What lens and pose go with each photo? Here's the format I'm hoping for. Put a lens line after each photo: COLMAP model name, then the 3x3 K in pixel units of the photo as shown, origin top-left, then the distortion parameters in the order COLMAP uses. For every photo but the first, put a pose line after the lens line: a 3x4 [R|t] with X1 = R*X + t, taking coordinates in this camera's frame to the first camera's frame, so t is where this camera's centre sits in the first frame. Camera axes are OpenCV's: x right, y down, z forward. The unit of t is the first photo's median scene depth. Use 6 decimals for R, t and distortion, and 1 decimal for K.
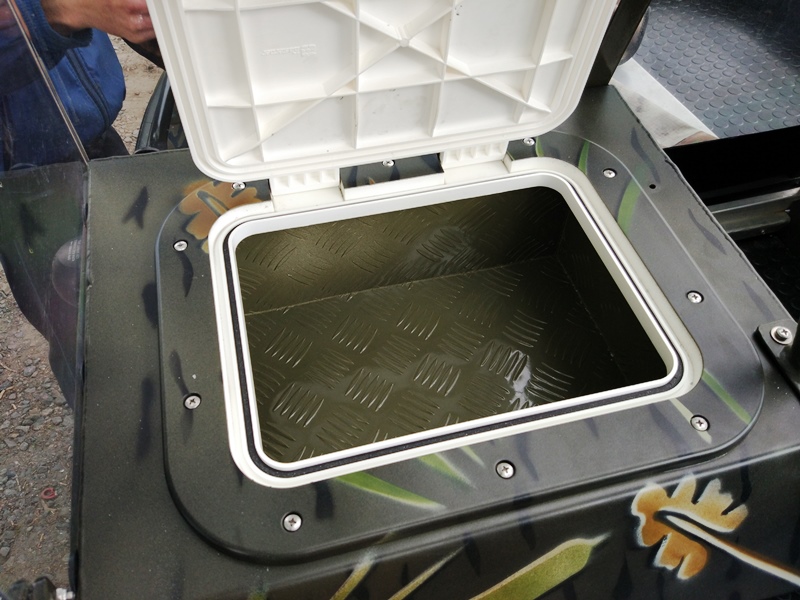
lens RADIAL K [[628.3, 0, 404.1], [0, 628.3, 299.5], [0, 0, 1]] dist [0.065817, -0.100622]
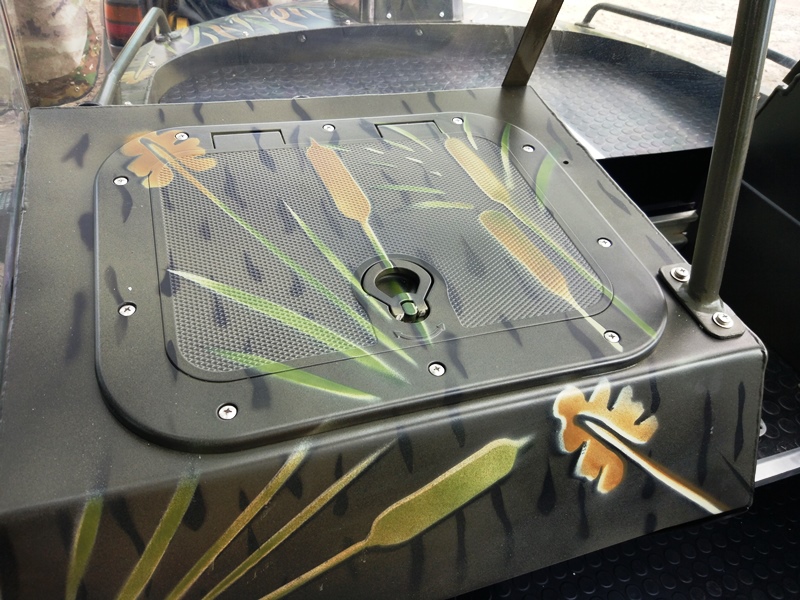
lens RADIAL K [[628.3, 0, 404.1], [0, 628.3, 299.5], [0, 0, 1]] dist [0.065817, -0.100622]
pose [[0.992956, 0.025291, 0.115753, -0.017509], [-0.009939, 0.991289, -0.131332, 0.276982], [-0.118066, 0.129257, 0.984557, -0.038182]]
